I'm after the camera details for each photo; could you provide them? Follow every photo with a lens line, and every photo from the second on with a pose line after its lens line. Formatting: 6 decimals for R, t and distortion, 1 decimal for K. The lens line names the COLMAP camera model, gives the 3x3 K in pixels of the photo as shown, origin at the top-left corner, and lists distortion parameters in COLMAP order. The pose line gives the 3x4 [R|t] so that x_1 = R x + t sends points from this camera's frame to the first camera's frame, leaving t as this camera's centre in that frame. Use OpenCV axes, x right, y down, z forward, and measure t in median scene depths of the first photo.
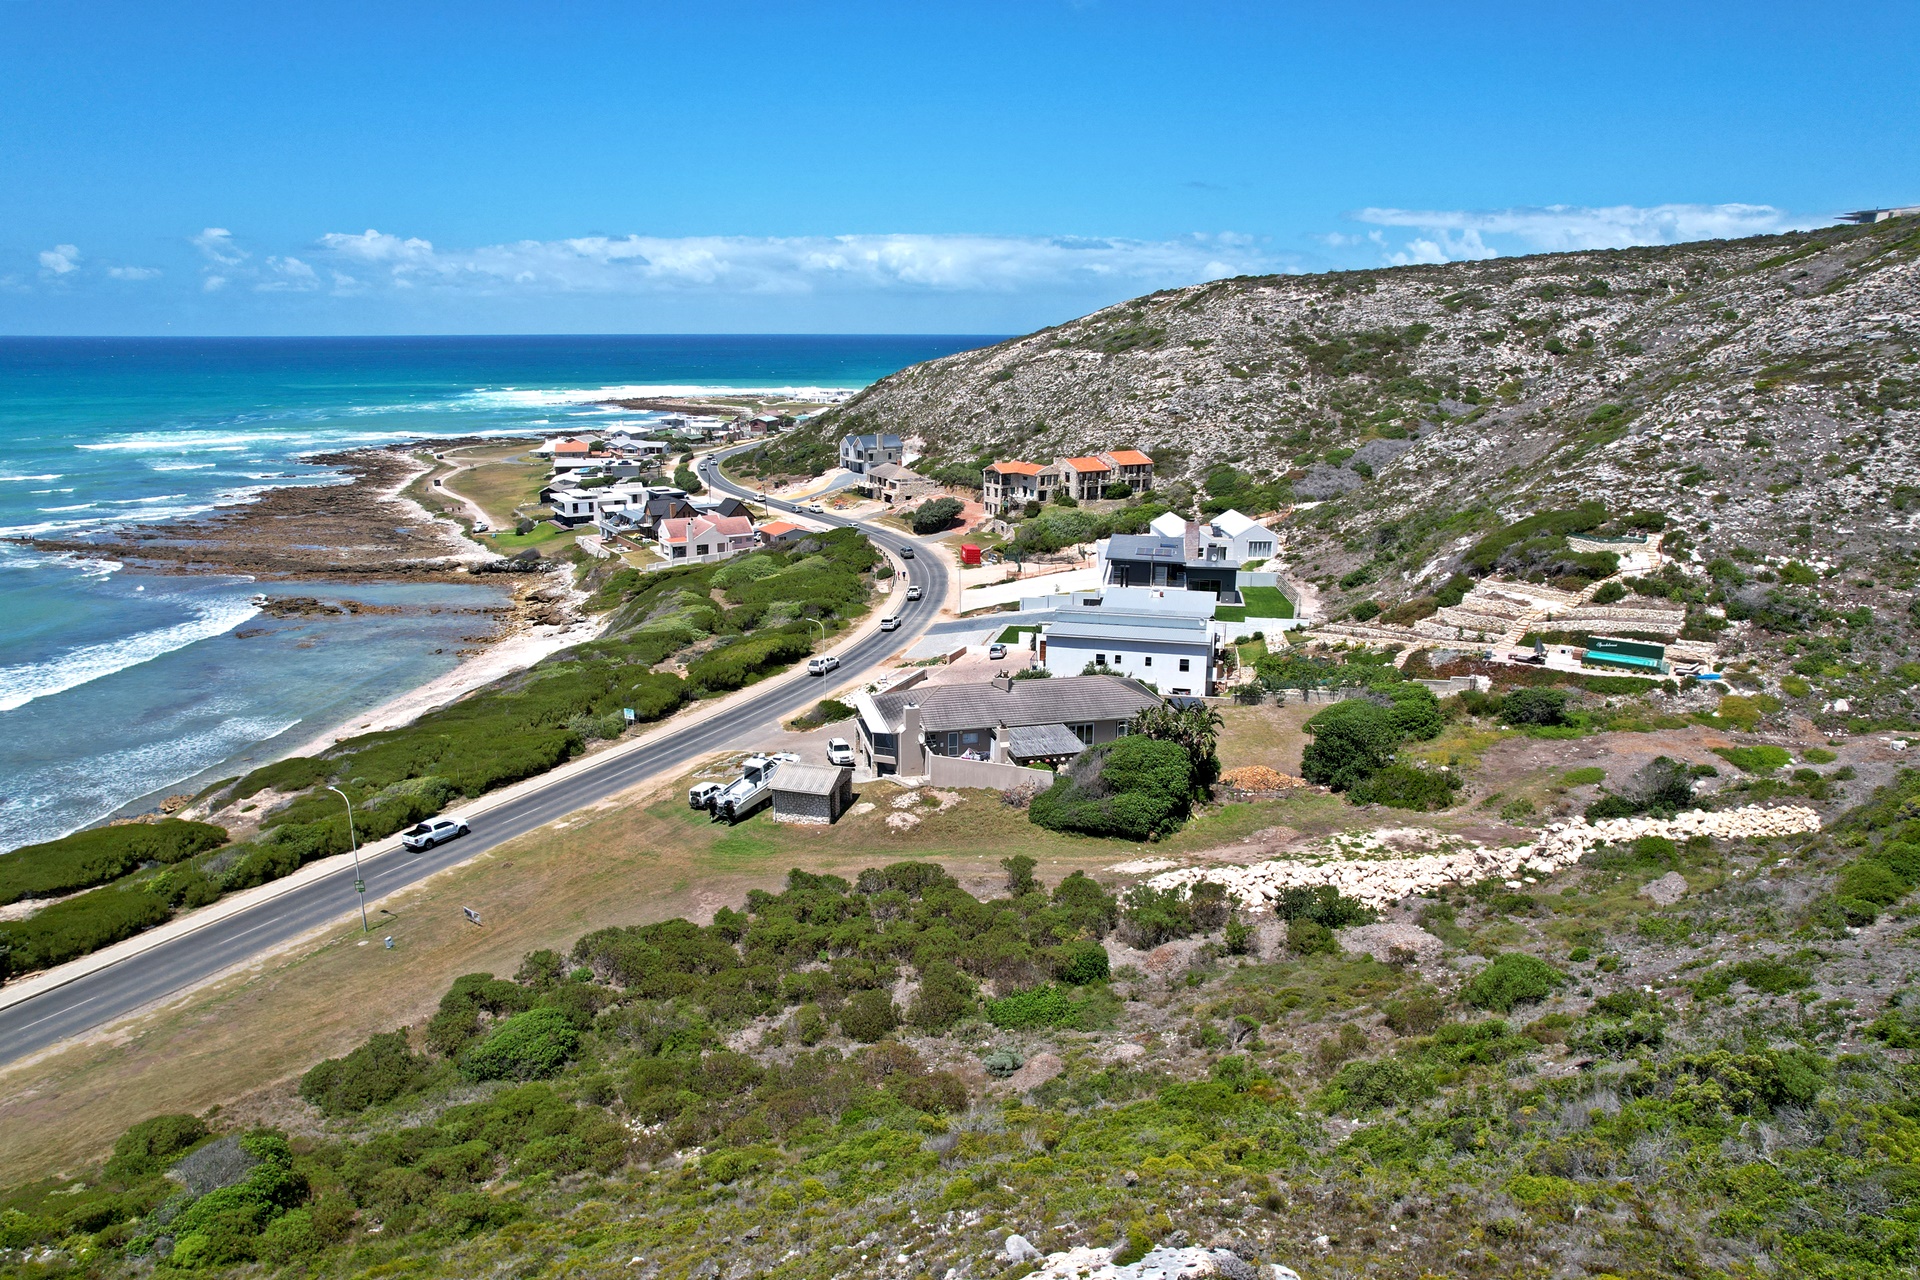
lens RADIAL K [[1237.9, 0, 954.8], [0, 1237.9, 636.0], [0, 0, 1]] dist [-0.069636, 0.060883]
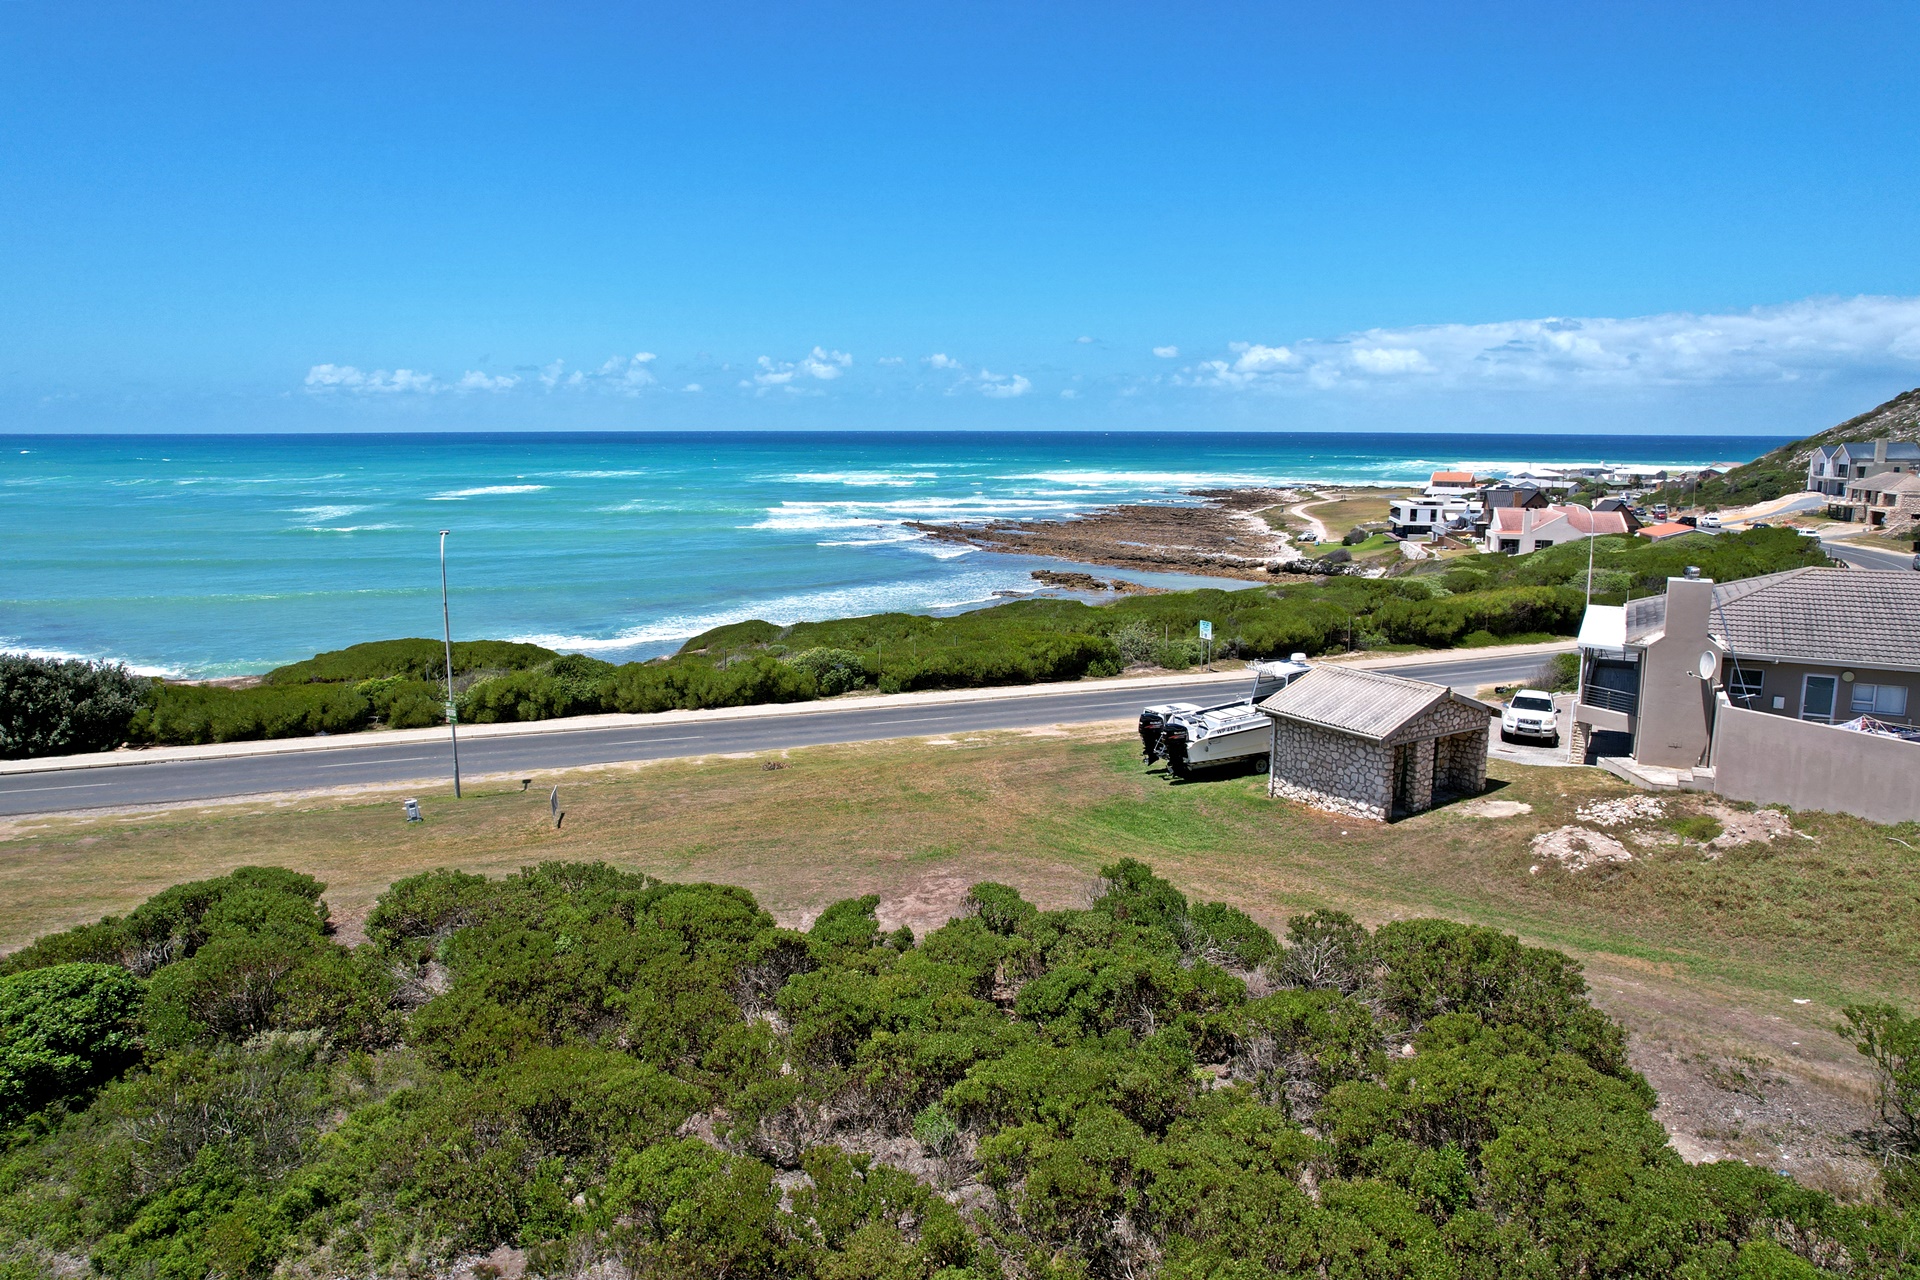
lens RADIAL K [[1246.1, 0, 953.8], [0, 1246.1, 642.2], [0, 0, 1]] dist [-0.079499, 0.072422]
pose [[0.743449, 0.109462, -0.659774, 0.018298], [-0.157612, 0.987405, -0.013783, 0.047206], [0.649955, 0.114235, 0.751338, 0.235134]]
